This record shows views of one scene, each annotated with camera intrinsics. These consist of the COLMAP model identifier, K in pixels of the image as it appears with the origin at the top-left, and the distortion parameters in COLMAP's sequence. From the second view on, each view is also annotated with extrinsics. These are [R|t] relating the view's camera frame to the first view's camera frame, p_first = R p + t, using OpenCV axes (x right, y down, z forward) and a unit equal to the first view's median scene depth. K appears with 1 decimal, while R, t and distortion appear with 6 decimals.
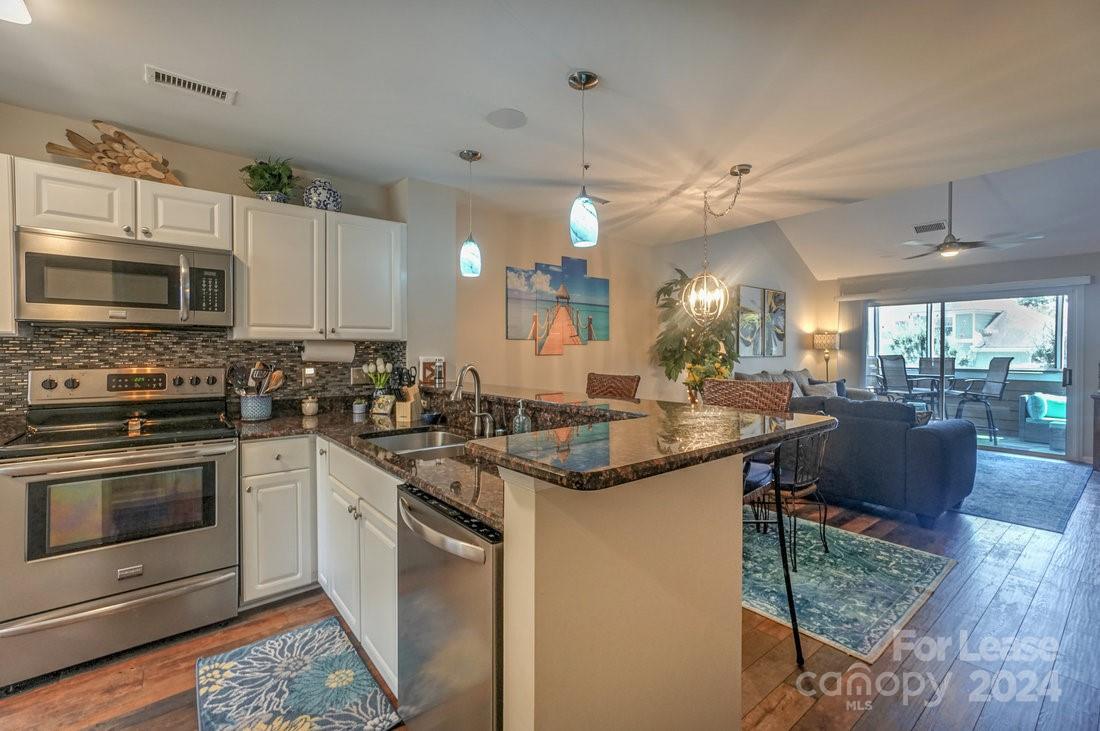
lens RADIAL K [[474.0, 0, 550.0], [0, 474.0, 365.5], [0, 0, 1]] dist [-0.000811, 0.000493]
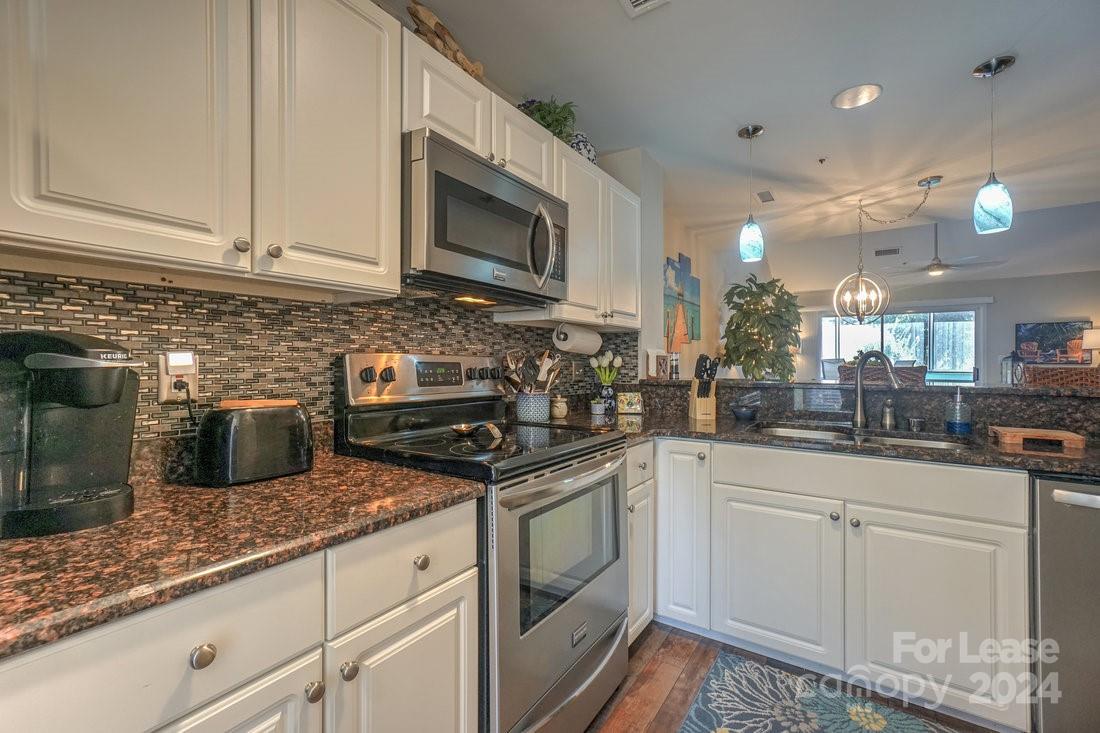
lens RADIAL K [[474.0, 0, 550.0], [0, 474.0, 366.5], [0, 0, 1]] dist [-0.000811, 0.000493]
pose [[0.951647, -0.003603, 0.307173, -0.762220], [0.010552, 0.999725, -0.020965, 0.032814], [-0.307013, 0.023193, 0.951423, 0.221336]]
